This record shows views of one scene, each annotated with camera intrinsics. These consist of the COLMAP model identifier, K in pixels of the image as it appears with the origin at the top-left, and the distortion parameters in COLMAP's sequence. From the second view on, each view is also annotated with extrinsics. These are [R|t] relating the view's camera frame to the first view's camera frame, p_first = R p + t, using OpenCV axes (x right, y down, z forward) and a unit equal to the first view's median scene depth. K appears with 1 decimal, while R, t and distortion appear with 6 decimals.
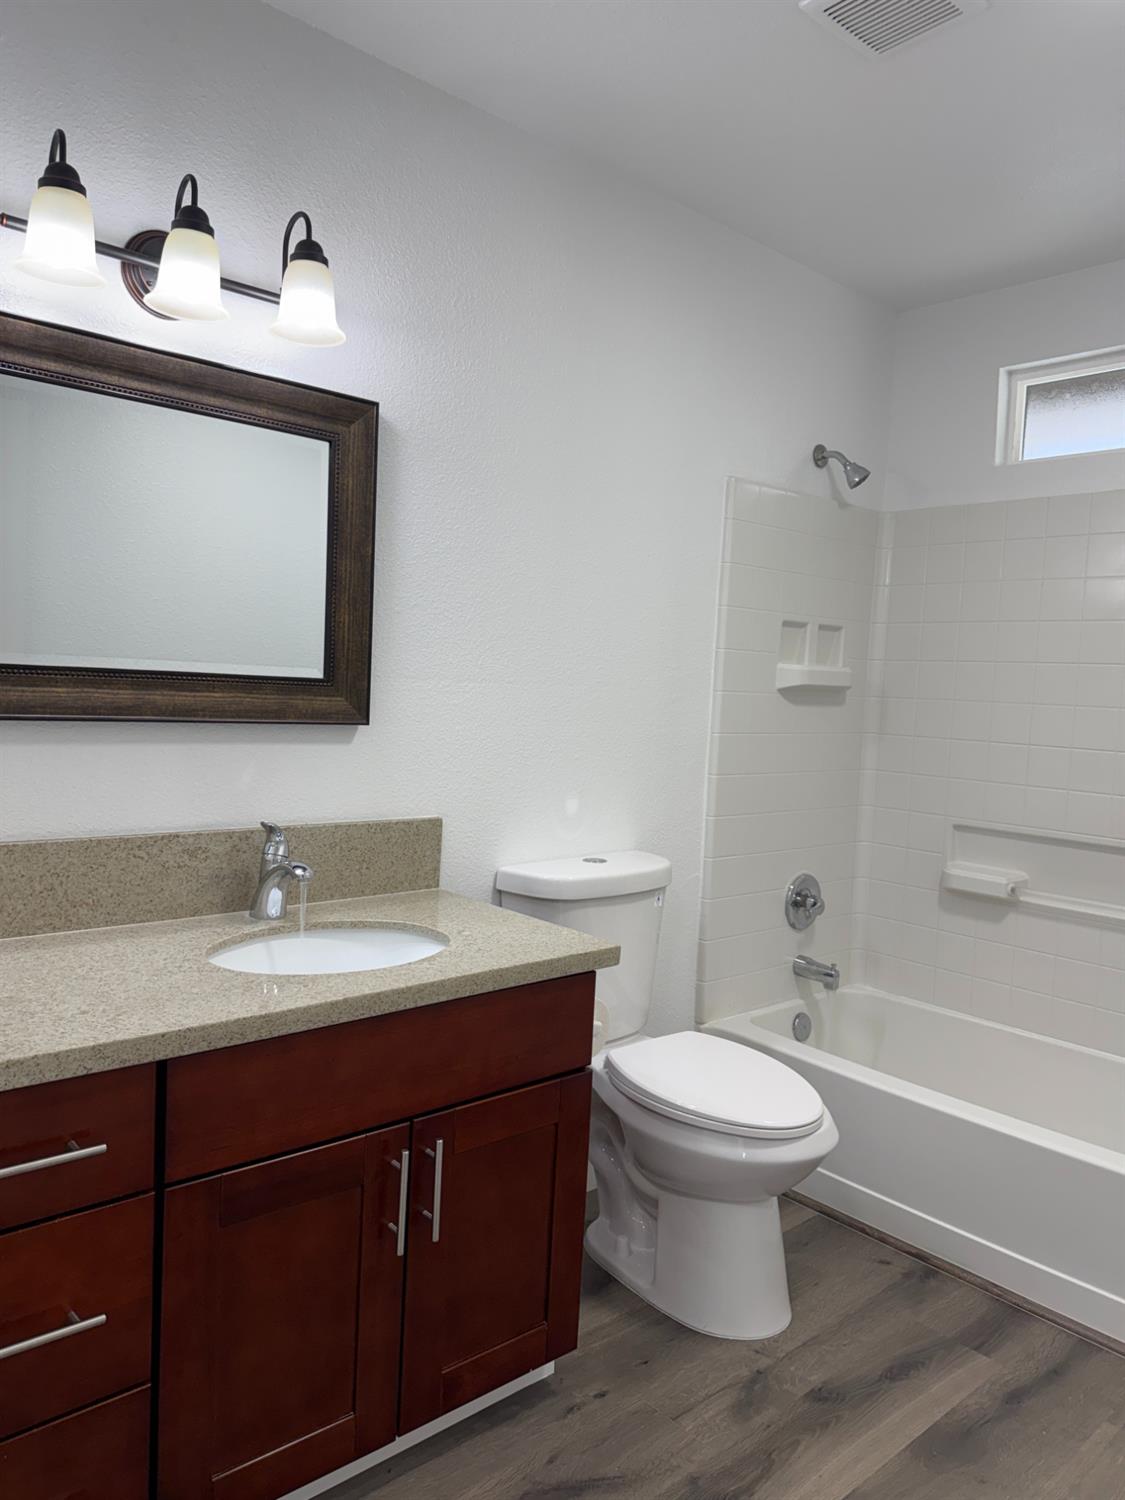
lens RADIAL K [[1057.9, 0, 562.5], [0, 1057.9, 750.0], [0, 0, 1]] dist [0.093182, -0.136450]
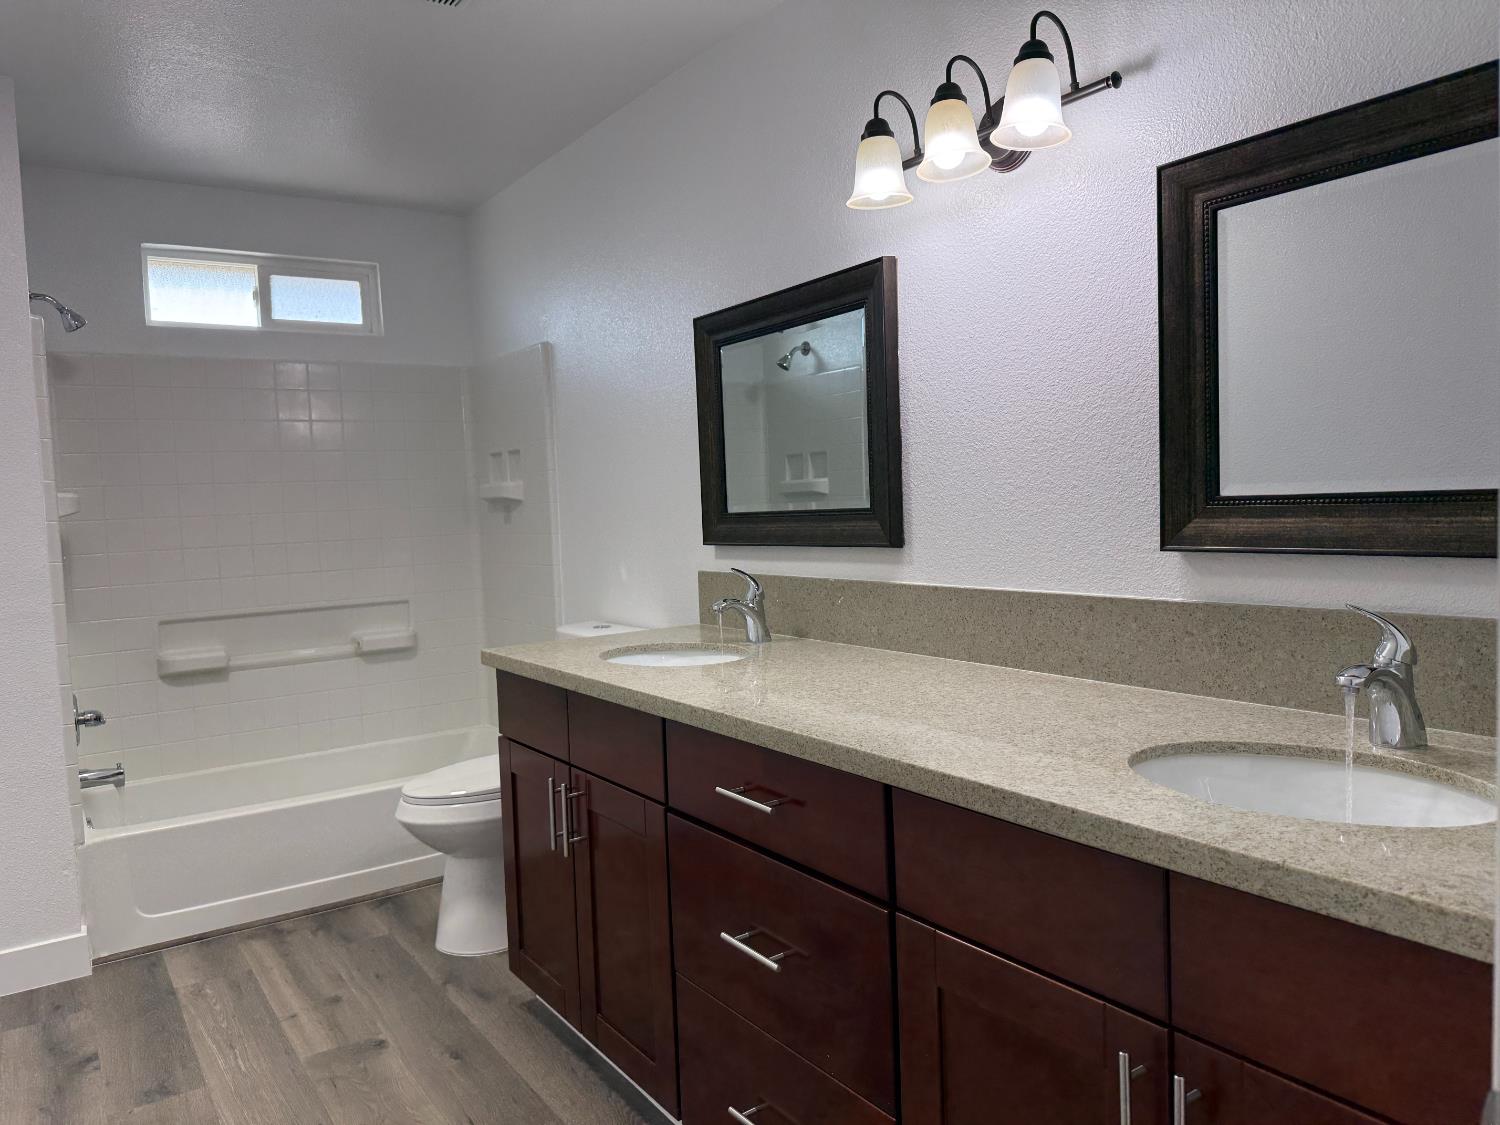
lens RADIAL K [[1057.9, 0, 750.0], [0, 1057.9, 562.5], [0, 0, 1]] dist [0.093182, -0.136450]
pose [[0.119266, -0.110573, 0.986686, -0.743883], [0.116401, 0.988483, 0.096705, -0.035725], [-0.986015, 0.103318, 0.130764, 0.189329]]
